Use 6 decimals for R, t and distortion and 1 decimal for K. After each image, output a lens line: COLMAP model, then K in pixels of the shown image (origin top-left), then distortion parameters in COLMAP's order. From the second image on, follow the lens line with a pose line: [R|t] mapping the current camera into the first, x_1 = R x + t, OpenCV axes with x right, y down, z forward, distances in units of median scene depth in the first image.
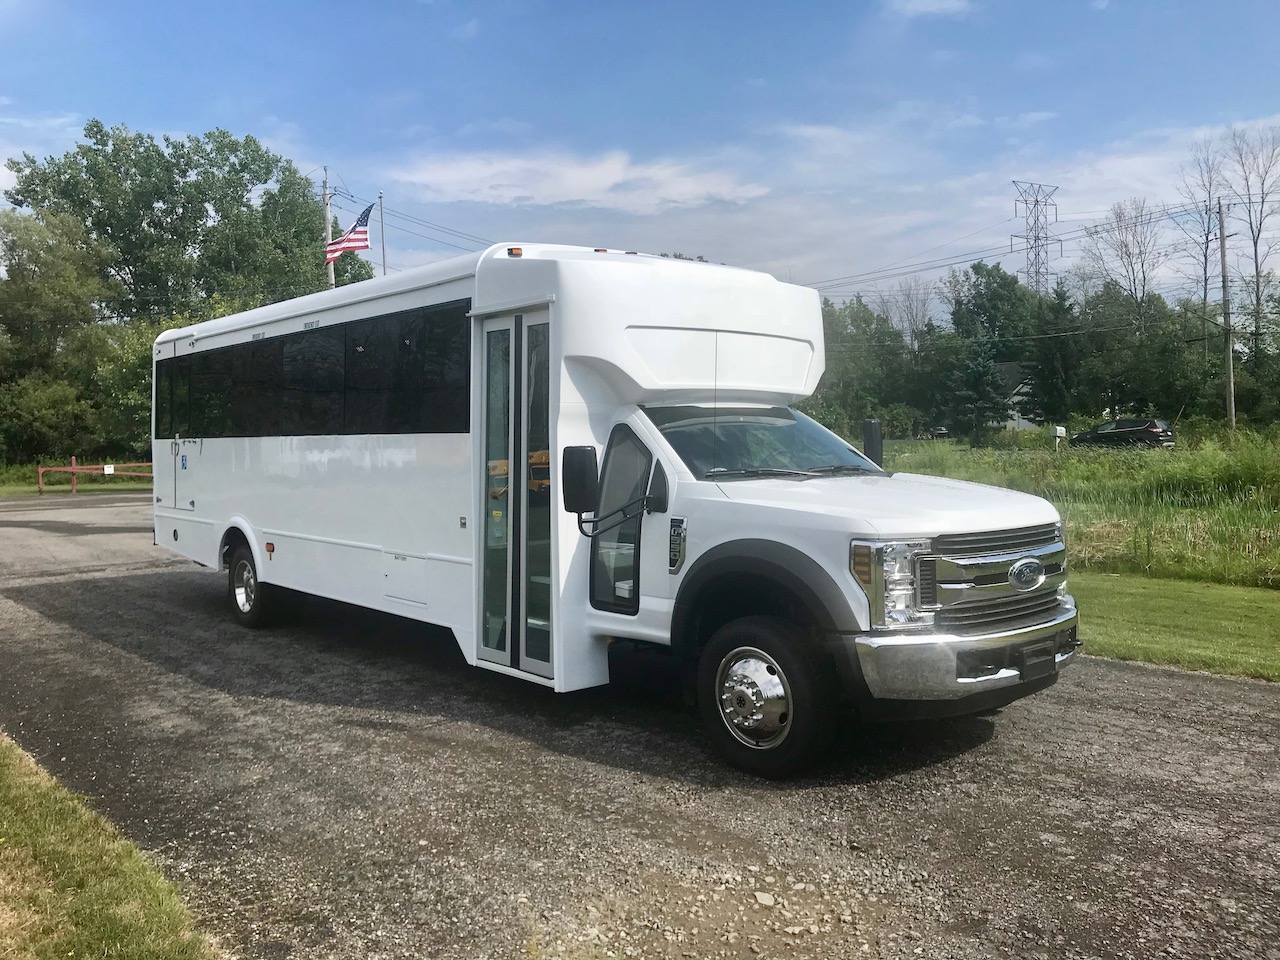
lens RADIAL K [[1063.7, 0, 625.0], [0, 1063.7, 462.1], [0, 0, 1]] dist [0.038458, -0.063152]
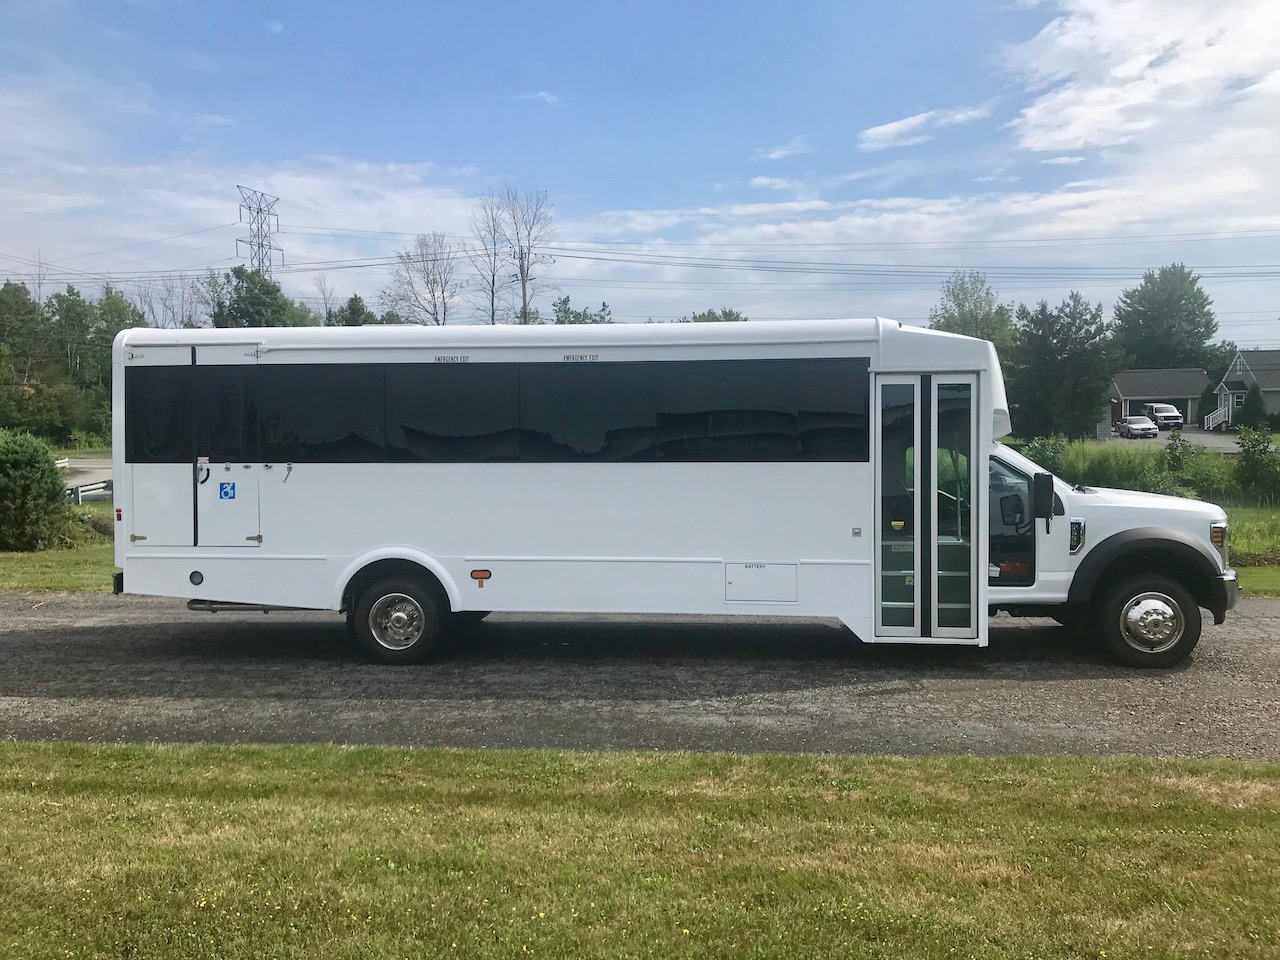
lens RADIAL K [[1063.7, 0, 625.0], [0, 1063.7, 462.1], [0, 0, 1]] dist [0.038458, -0.063152]
pose [[0.719220, -0.009695, 0.694714, -1.282752], [0.009868, 0.999944, 0.003739, -0.035821], [-0.694712, 0.004166, 0.719276, 0.286400]]
